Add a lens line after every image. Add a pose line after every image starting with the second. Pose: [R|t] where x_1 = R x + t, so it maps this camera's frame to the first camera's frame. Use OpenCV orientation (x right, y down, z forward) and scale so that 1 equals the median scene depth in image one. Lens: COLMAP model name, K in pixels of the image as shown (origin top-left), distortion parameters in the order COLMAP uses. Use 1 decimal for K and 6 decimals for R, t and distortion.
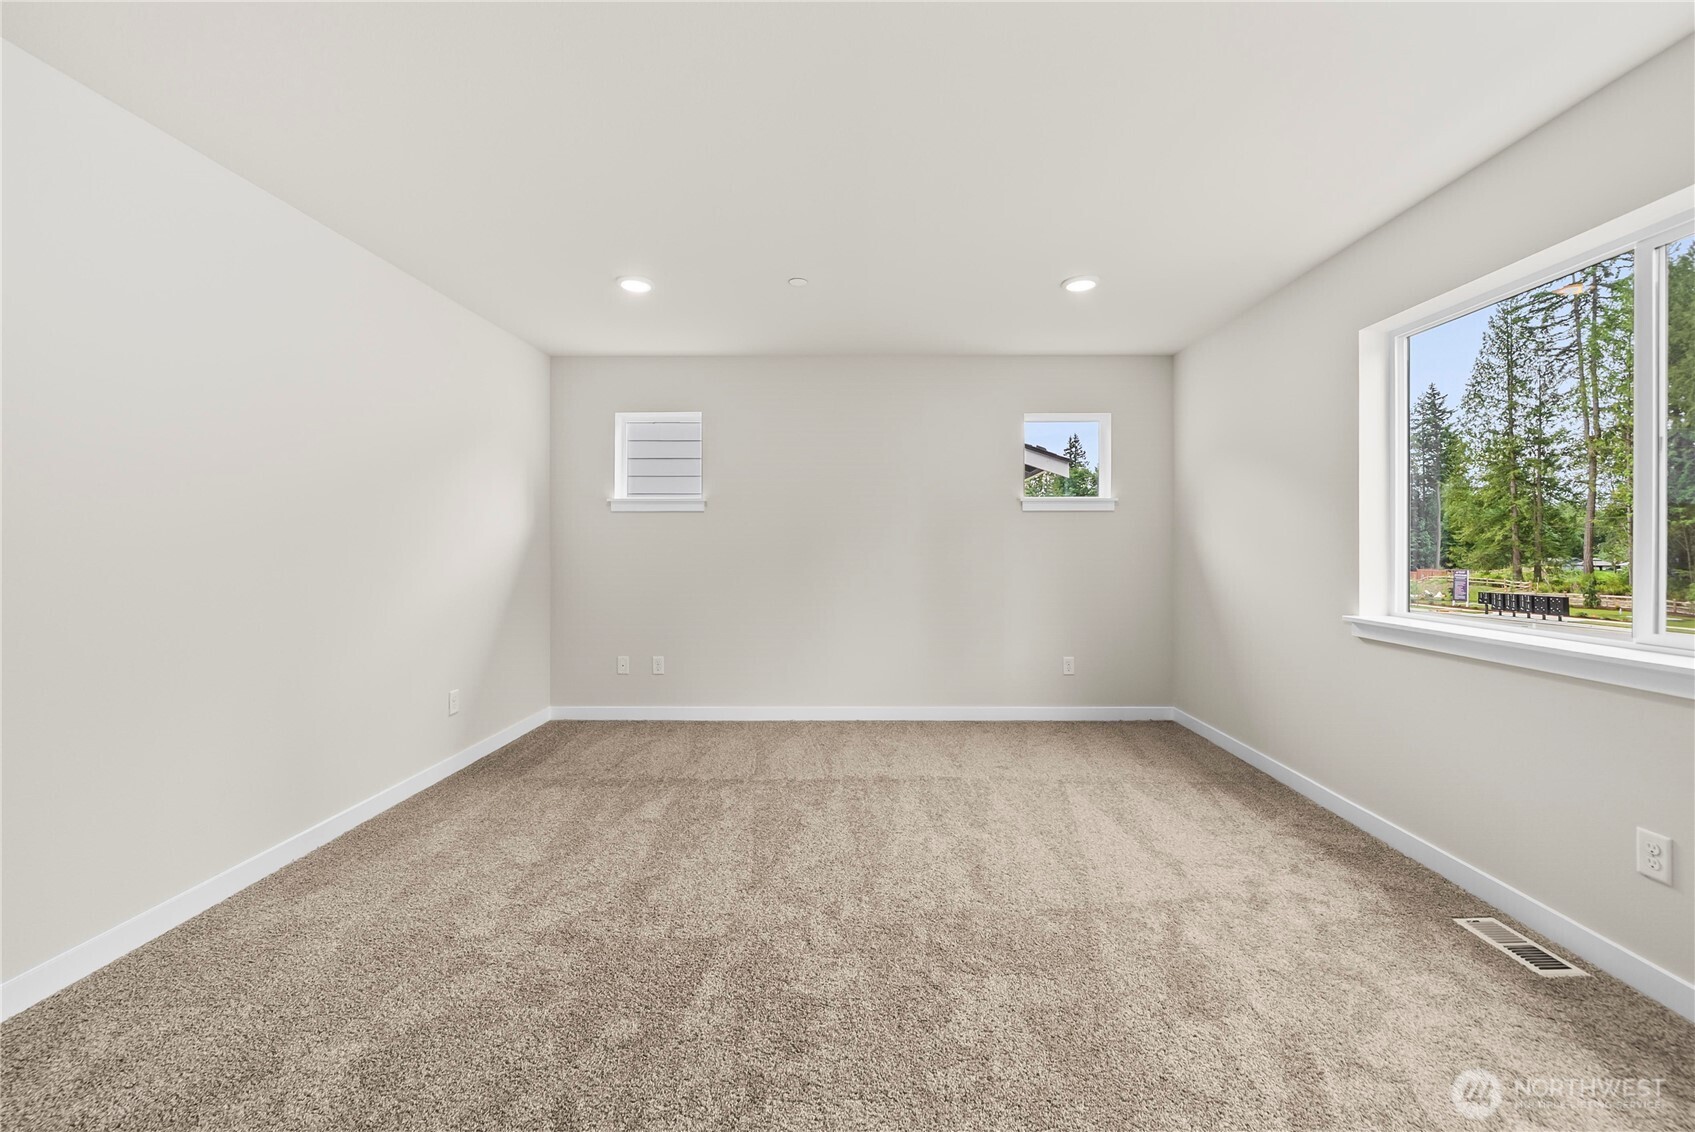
lens RADIAL K [[673.6, 0, 850.8], [0, 673.6, 555.3], [0, 0, 1]] dist [-0.001159, -0.000436]
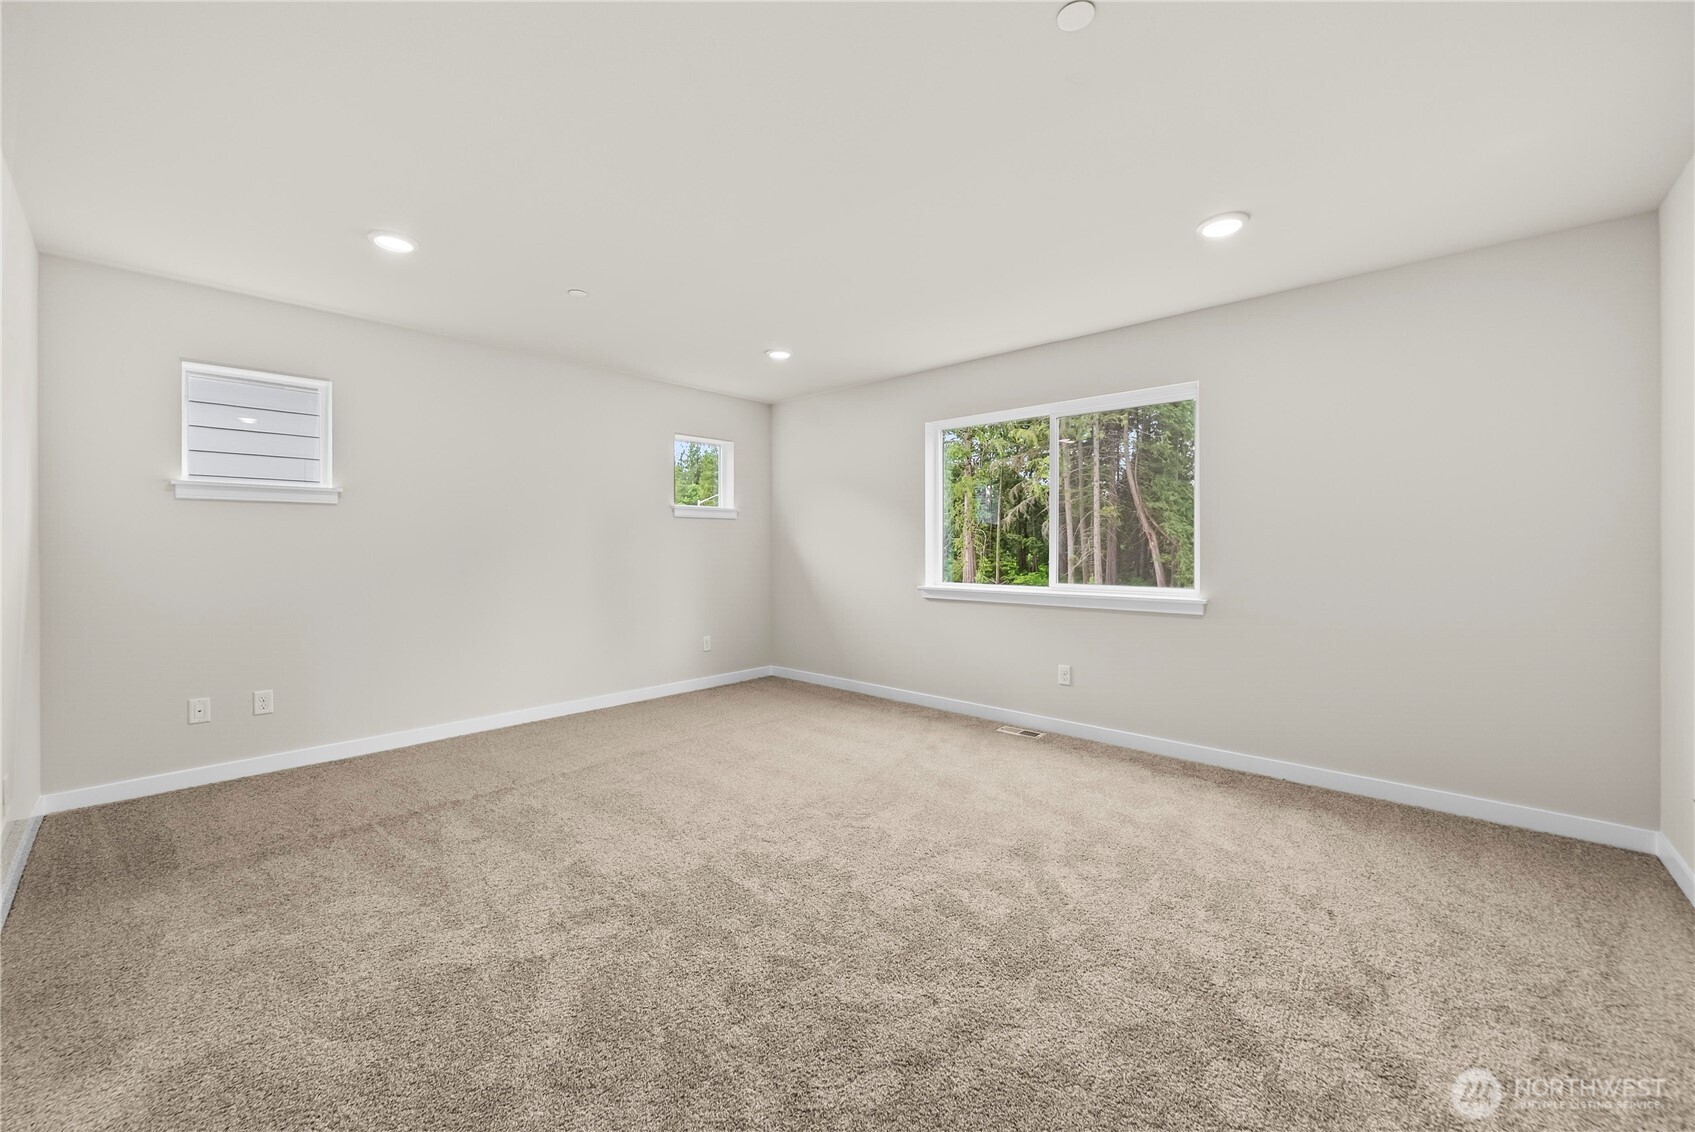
lens RADIAL K [[673.6, 0, 844.6], [0, 673.6, 552.9], [0, 0, 1]] dist [-0.001159, -0.000436]
pose [[0.664492, -0.007974, 0.747253, -0.642809], [0.011138, 0.999938, 0.000765, 0.000916], [-0.747212, 0.007815, 0.664540, -0.006705]]
